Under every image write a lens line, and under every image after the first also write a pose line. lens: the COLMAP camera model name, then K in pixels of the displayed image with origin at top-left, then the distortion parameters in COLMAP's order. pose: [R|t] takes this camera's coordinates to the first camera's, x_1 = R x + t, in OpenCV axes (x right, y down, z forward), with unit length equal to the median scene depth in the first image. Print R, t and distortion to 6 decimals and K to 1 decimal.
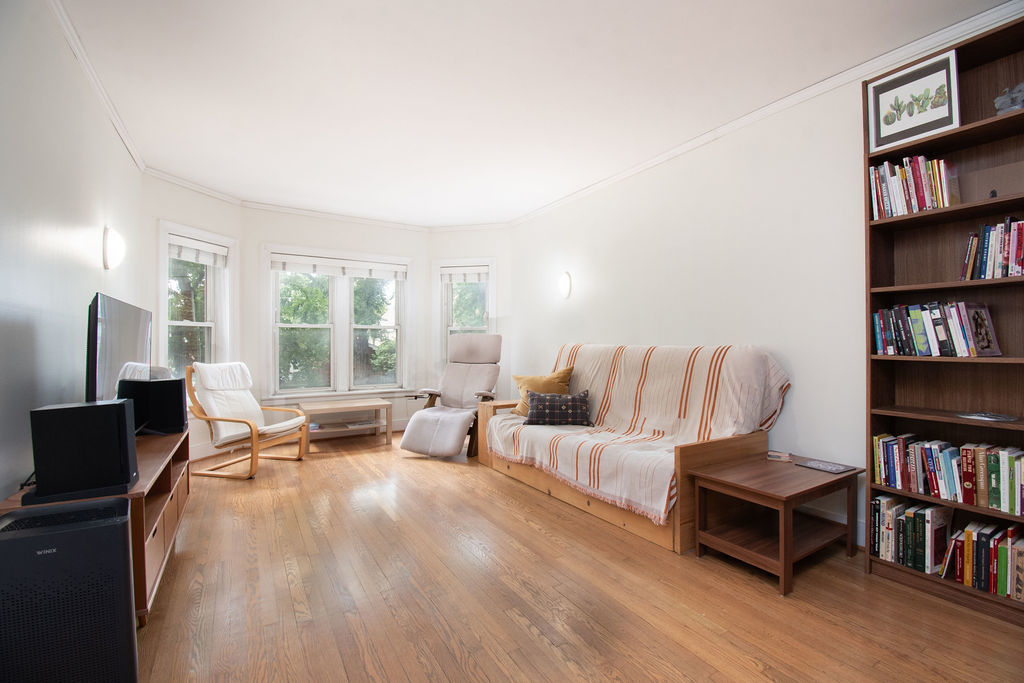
lens RADIAL K [[449.3, 0, 512.0], [0, 449.3, 341.5], [0, 0, 1]] dist [0.025338, -0.028824]
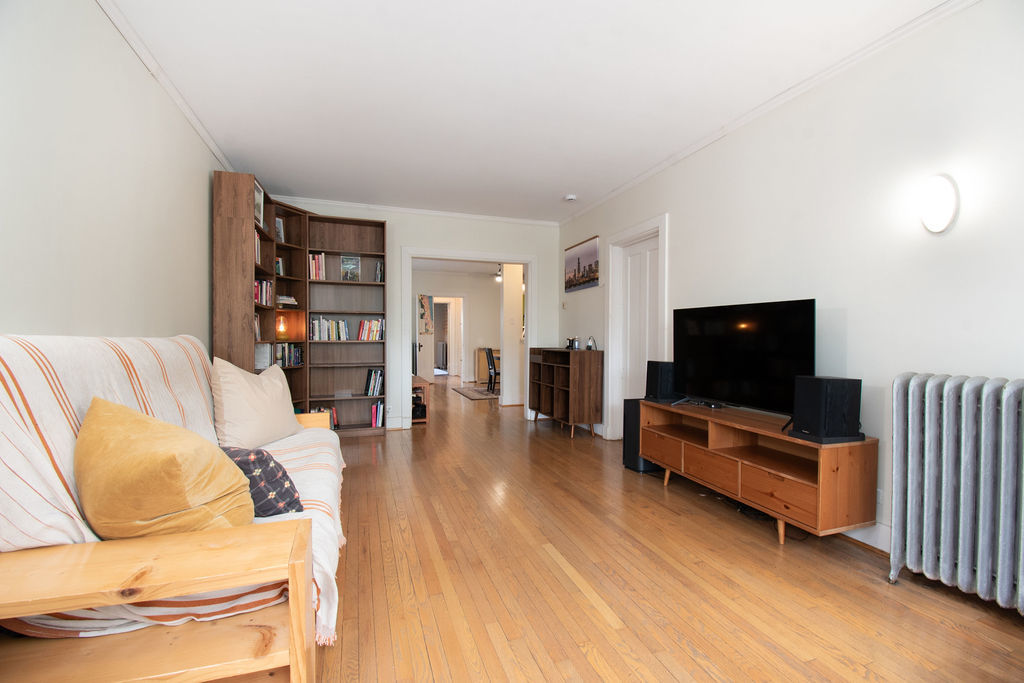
lens RADIAL K [[449.3, 0, 512.0], [0, 449.3, 341.5], [0, 0, 1]] dist [0.025338, -0.028824]
pose [[-0.977907, -0.002212, 0.209027, -0.472456], [-0.001087, 0.999984, 0.005500, 0.019969], [-0.209036, 0.005152, -0.977894, 2.377630]]
